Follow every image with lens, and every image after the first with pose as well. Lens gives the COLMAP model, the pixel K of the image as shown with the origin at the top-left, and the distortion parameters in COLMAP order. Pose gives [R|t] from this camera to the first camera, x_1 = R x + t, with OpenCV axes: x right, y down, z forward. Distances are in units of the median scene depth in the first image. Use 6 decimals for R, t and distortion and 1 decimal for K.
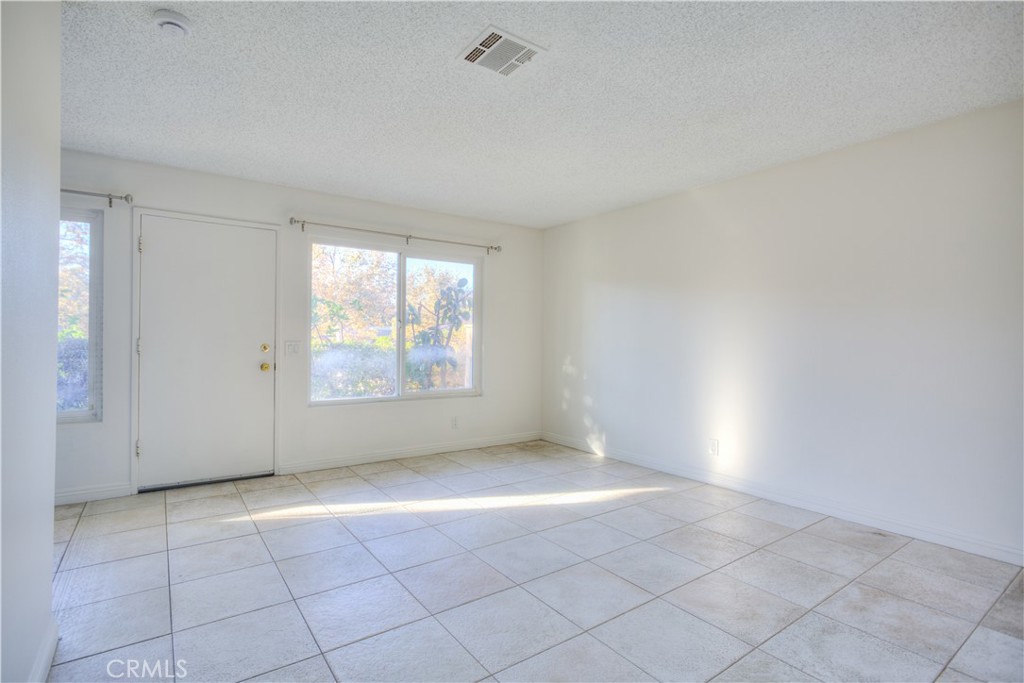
lens RADIAL K [[499.0, 0, 507.7], [0, 499.0, 341.0], [0, 0, 1]] dist [-0.019125, 0.008070]
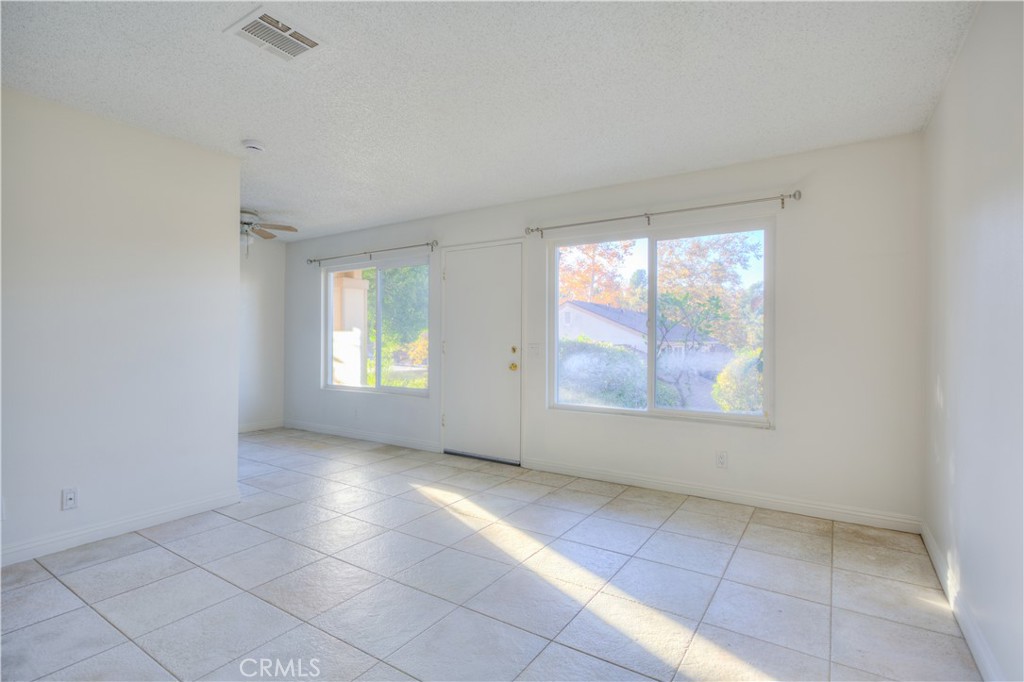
lens RADIAL K [[499.0, 0, 507.7], [0, 499.0, 338.8], [0, 0, 1]] dist [-0.019125, 0.008070]
pose [[0.359184, -0.009883, -0.933214, 0.603525], [-0.004283, 0.999916, -0.012237, 0.003311], [0.933257, 0.008392, 0.359112, 0.635963]]
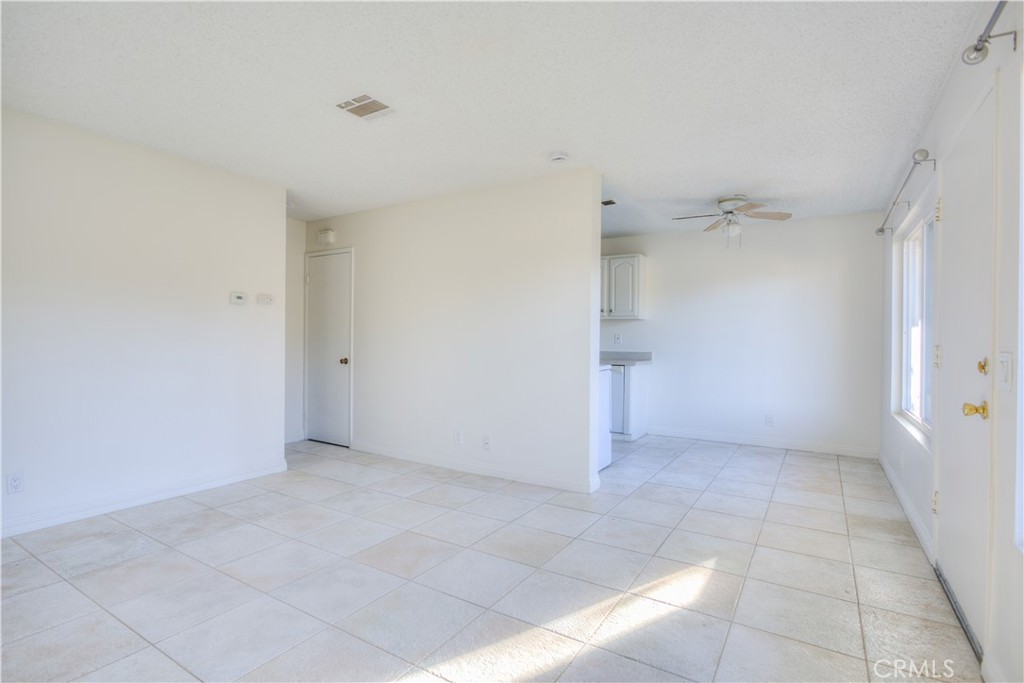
lens RADIAL K [[499.0, 0, 506.2], [0, 499.0, 340.5], [0, 0, 1]] dist [-0.019125, 0.008070]
pose [[-0.925461, -0.013316, -0.378608, 0.073952], [-0.016414, 0.999853, 0.004959, -0.004132], [0.378486, 0.010804, -0.925544, 1.353927]]
